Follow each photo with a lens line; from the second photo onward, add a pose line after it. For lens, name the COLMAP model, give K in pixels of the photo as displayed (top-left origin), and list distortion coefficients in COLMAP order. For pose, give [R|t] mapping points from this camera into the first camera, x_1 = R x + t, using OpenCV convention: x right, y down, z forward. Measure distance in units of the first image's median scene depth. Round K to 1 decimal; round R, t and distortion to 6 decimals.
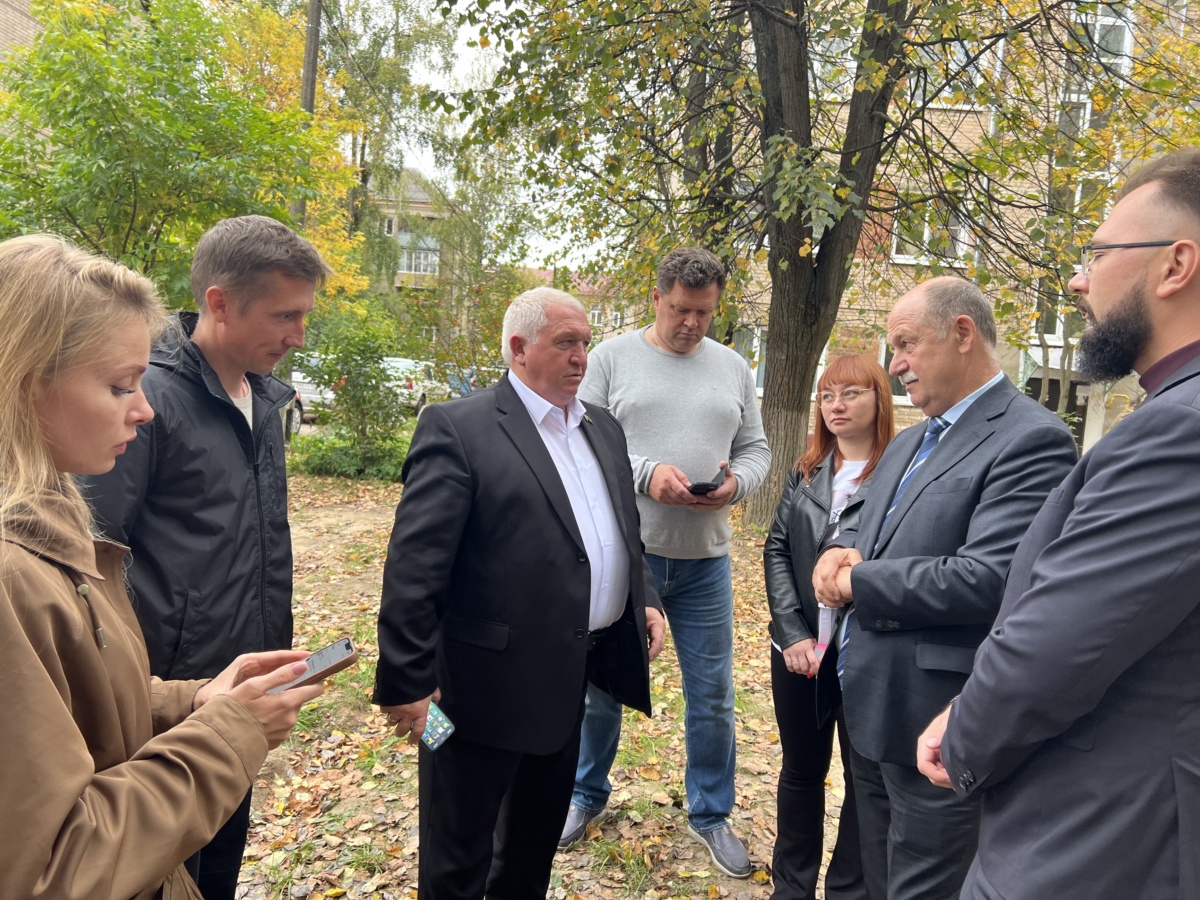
lens RADIAL K [[896.2, 0, 598.6], [0, 896.2, 470.2], [0, 0, 1]] dist [0.009698, -0.001841]
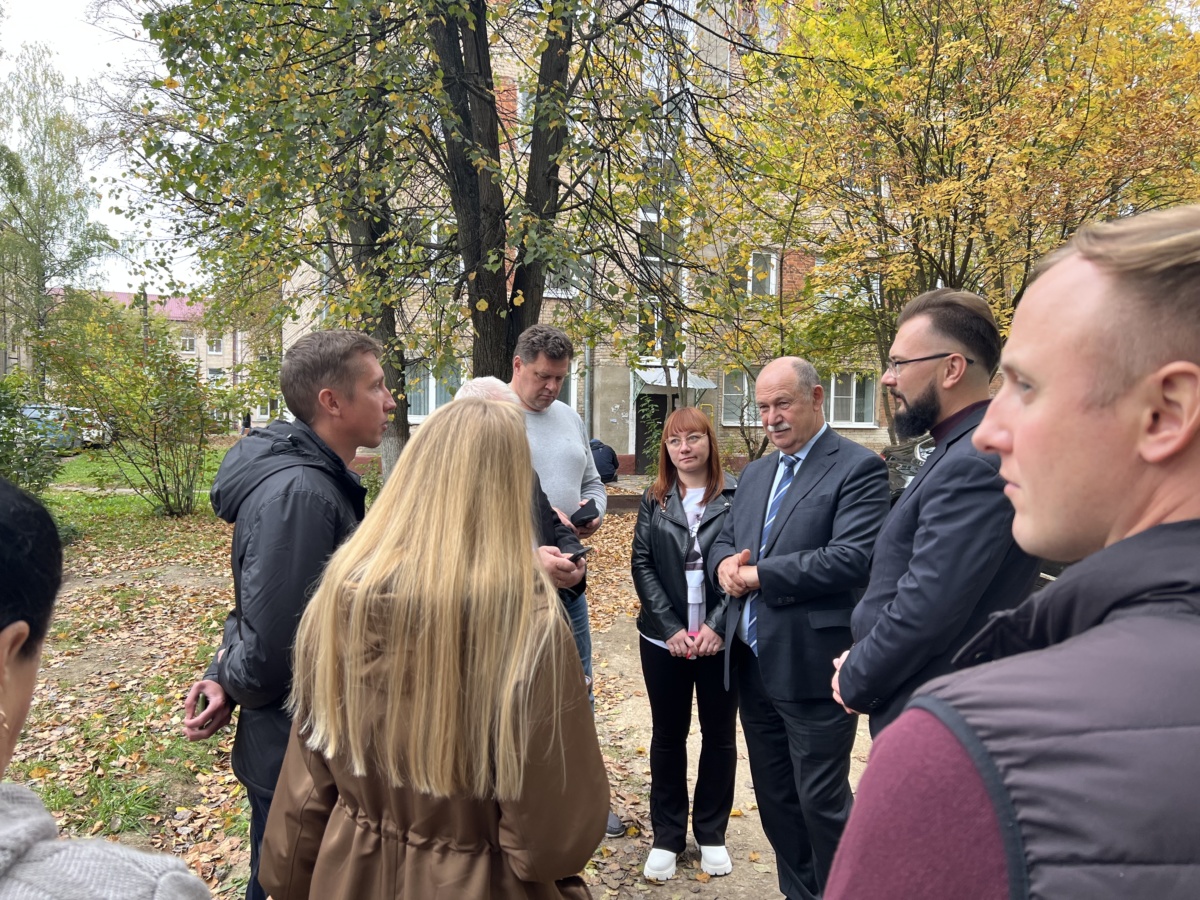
lens RADIAL K [[896.2, 0, 598.6], [0, 896.2, 470.2], [0, 0, 1]] dist [0.009698, -0.001841]
pose [[0.908519, -0.080221, 0.410071, -0.353569], [0.090365, 0.995894, -0.005382, -0.040043], [-0.407955, 0.041946, 0.912038, -0.130203]]
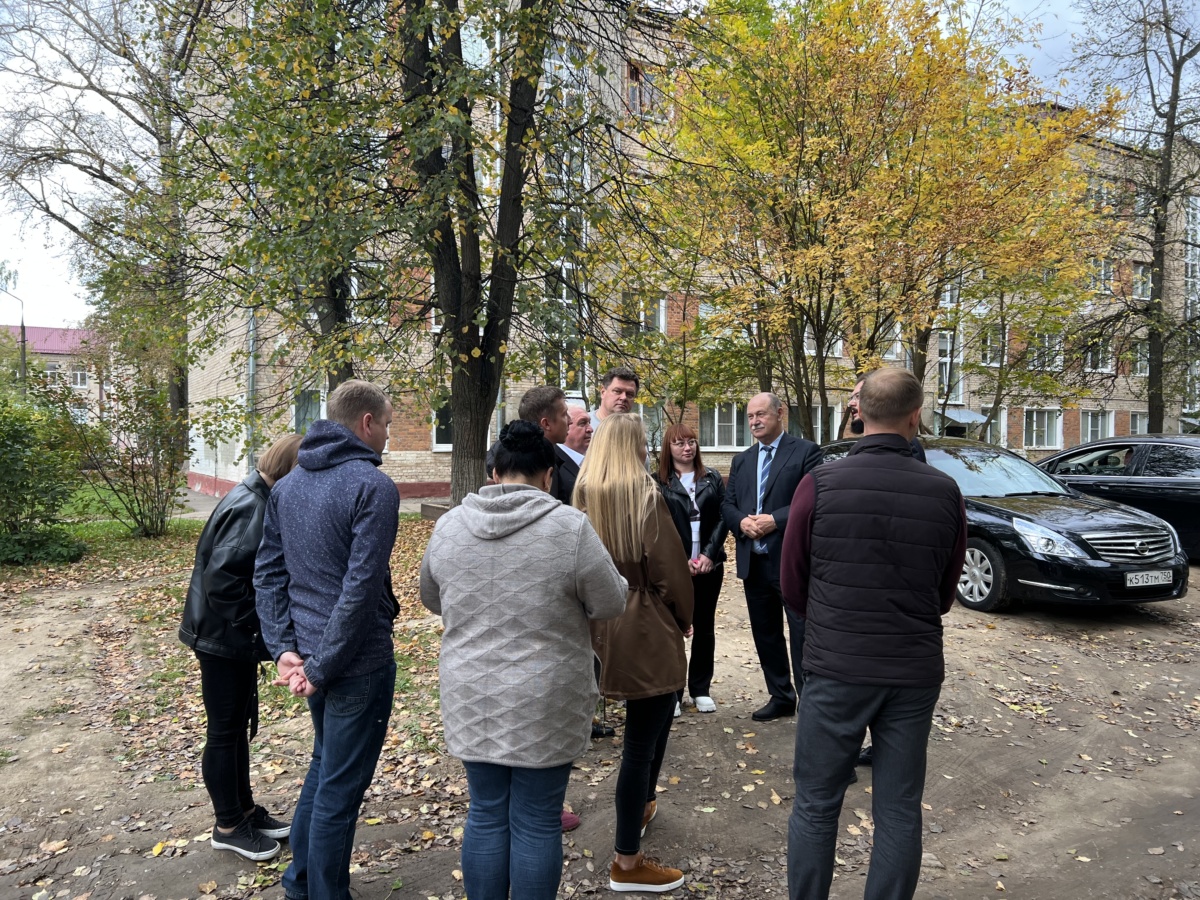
lens RADIAL K [[896.2, 0, 598.6], [0, 896.2, 470.2], [0, 0, 1]] dist [0.009698, -0.001841]
pose [[0.839089, -0.081769, 0.537814, -0.919331], [0.114061, 0.993108, -0.026964, 0.014196], [-0.531903, 0.083969, 0.842632, -0.575181]]
